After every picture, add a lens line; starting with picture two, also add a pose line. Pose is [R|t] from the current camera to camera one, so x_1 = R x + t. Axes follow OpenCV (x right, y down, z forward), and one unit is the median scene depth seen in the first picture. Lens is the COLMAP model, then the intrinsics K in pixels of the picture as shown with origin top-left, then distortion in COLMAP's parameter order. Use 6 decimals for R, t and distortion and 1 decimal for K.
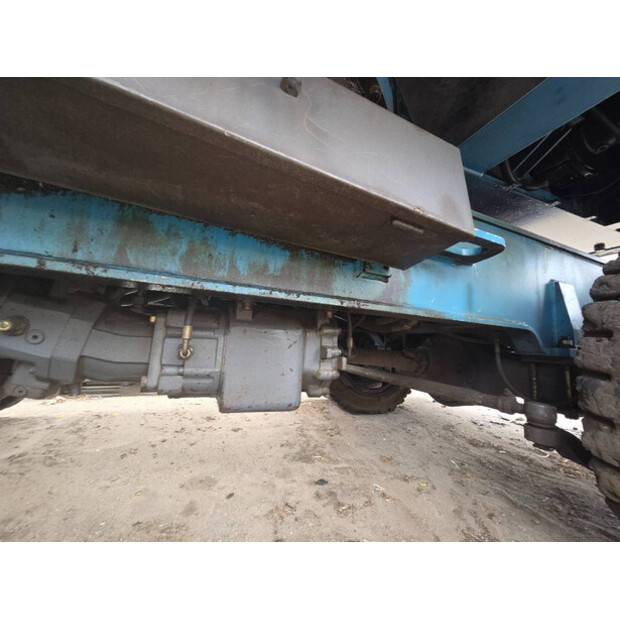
lens RADIAL K [[252.9, 0, 310.0], [0, 252.9, 310.0], [0, 0, 1]] dist [0.001708, 0.000128]
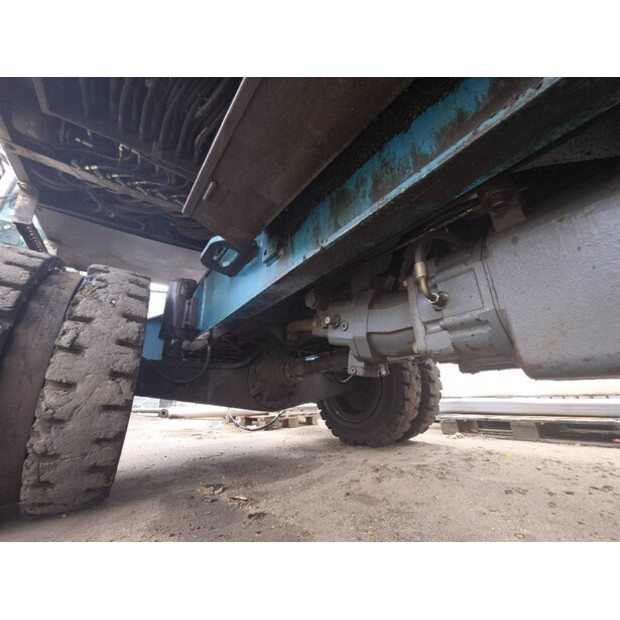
lens RADIAL K [[252.9, 0, 310.0], [0, 252.9, 310.0], [0, 0, 1]] dist [0.001708, 0.000128]
pose [[0.240038, -0.372581, -0.896418, 0.087791], [0.163960, 0.925709, -0.340851, 0.304257], [0.956817, -0.065159, 0.283294, 0.287633]]
